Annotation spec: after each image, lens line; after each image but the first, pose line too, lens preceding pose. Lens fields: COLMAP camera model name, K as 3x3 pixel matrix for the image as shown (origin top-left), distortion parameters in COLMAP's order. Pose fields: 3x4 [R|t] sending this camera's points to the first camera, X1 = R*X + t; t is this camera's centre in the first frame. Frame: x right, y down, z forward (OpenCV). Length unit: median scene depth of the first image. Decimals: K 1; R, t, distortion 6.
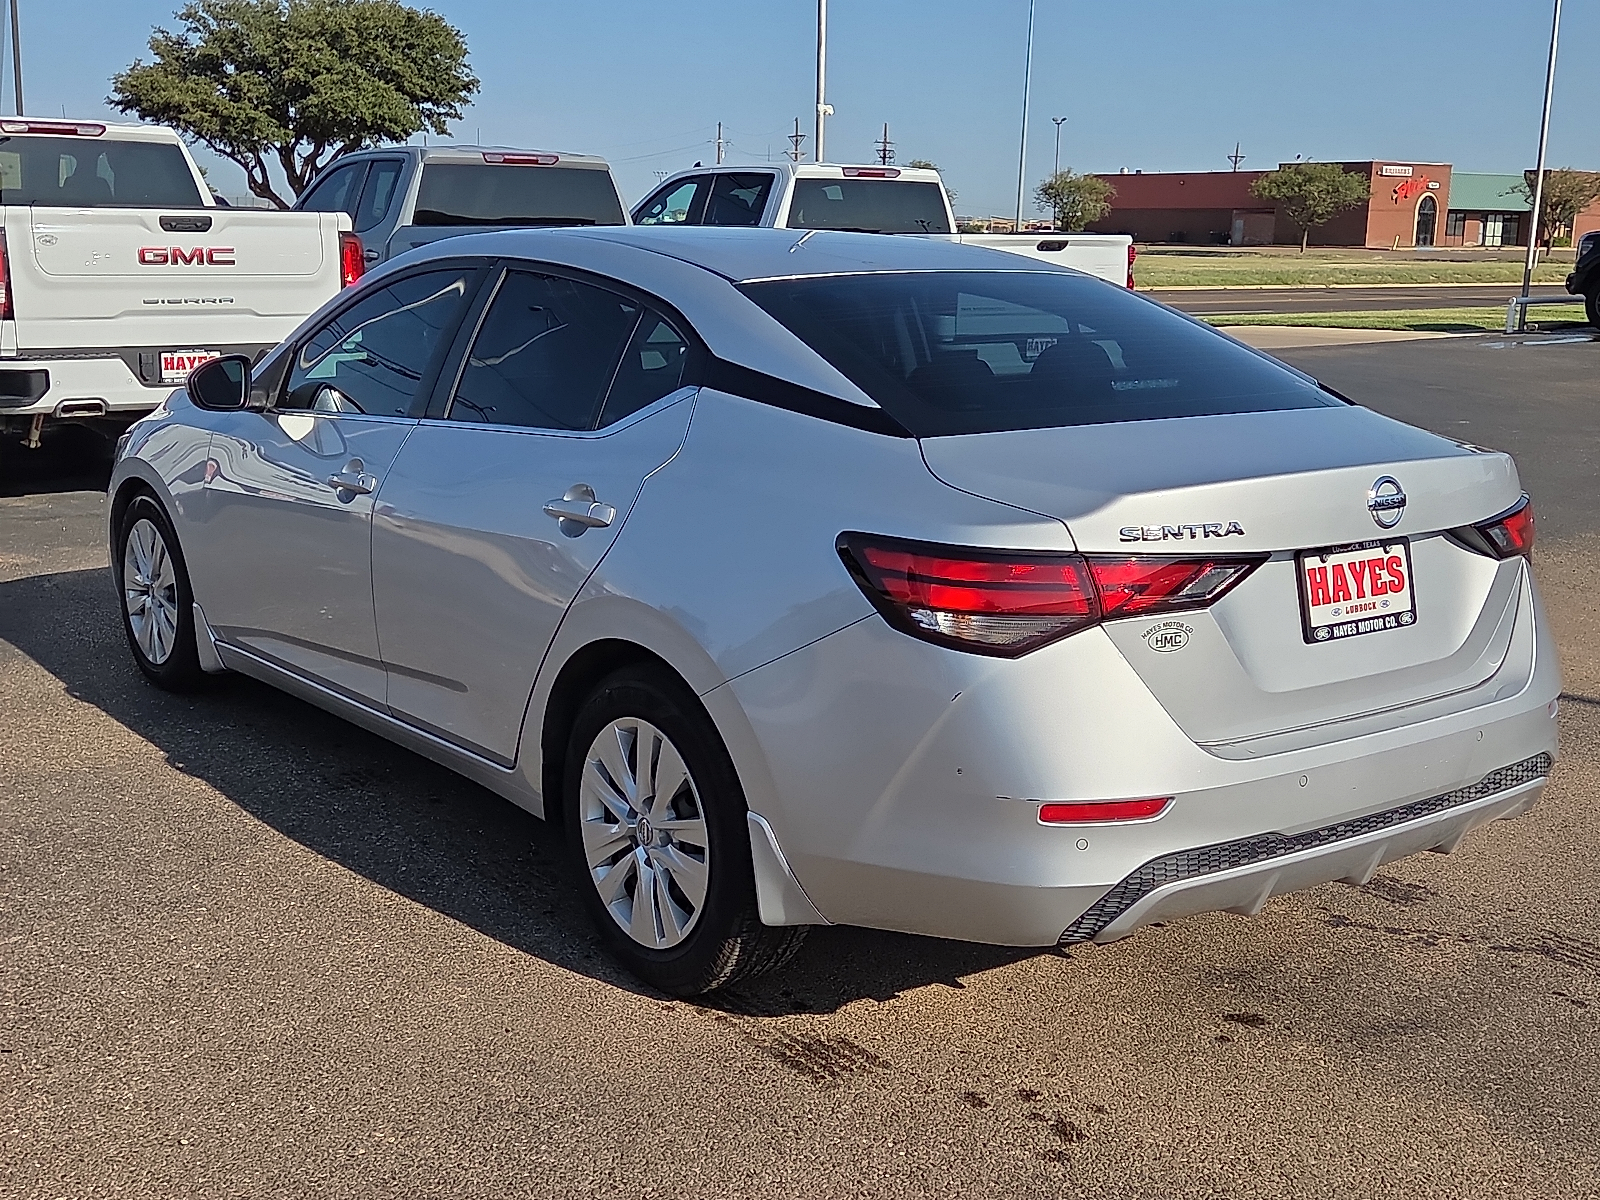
lens RADIAL K [[1829.8, 0, 787.9], [0, 1829.8, 608.1], [0, 0, 1]] dist [0.049359, 0.000000]
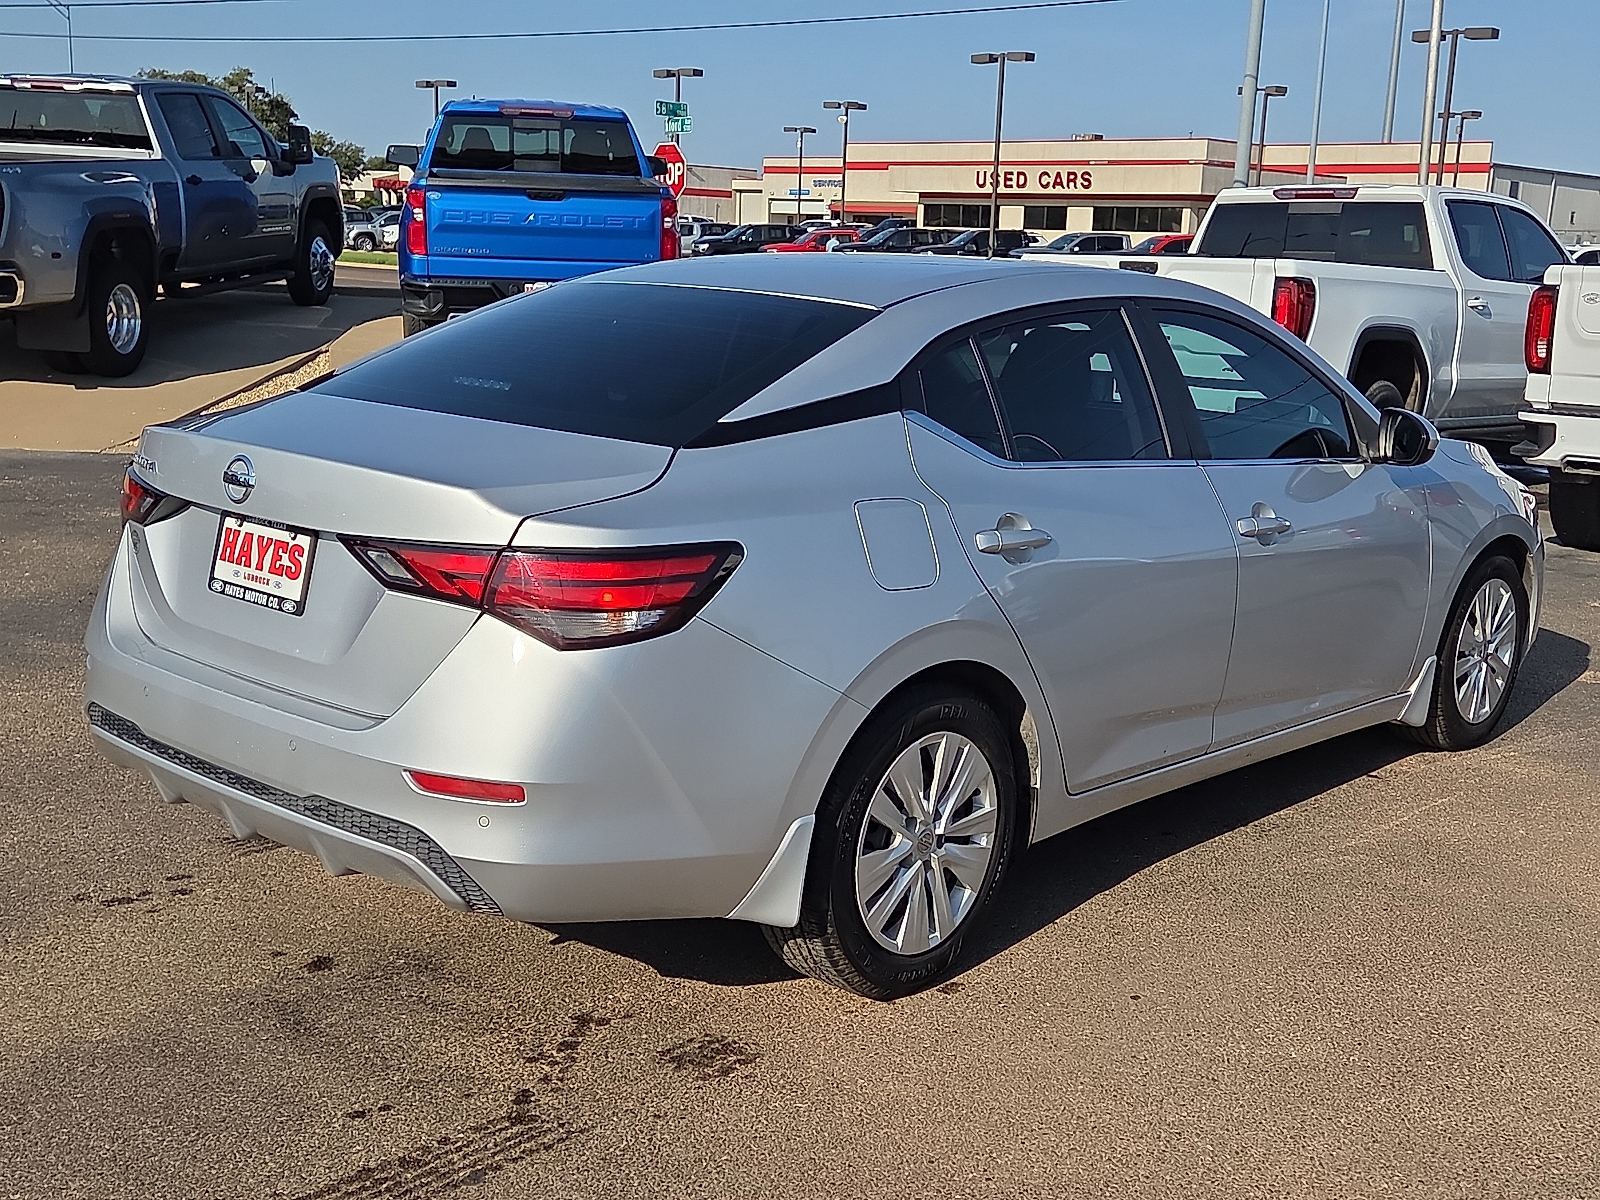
lens RADIAL K [[1829.8, 0, 789.4], [0, 1829.8, 601.1], [0, 0, 1]] dist [0.049359, 0.000000]
pose [[0.169116, 0.174099, -0.970098, 1.399507], [-0.225572, 0.964987, 0.133858, -0.200119], [0.959436, 0.196189, 0.202466, 1.082475]]
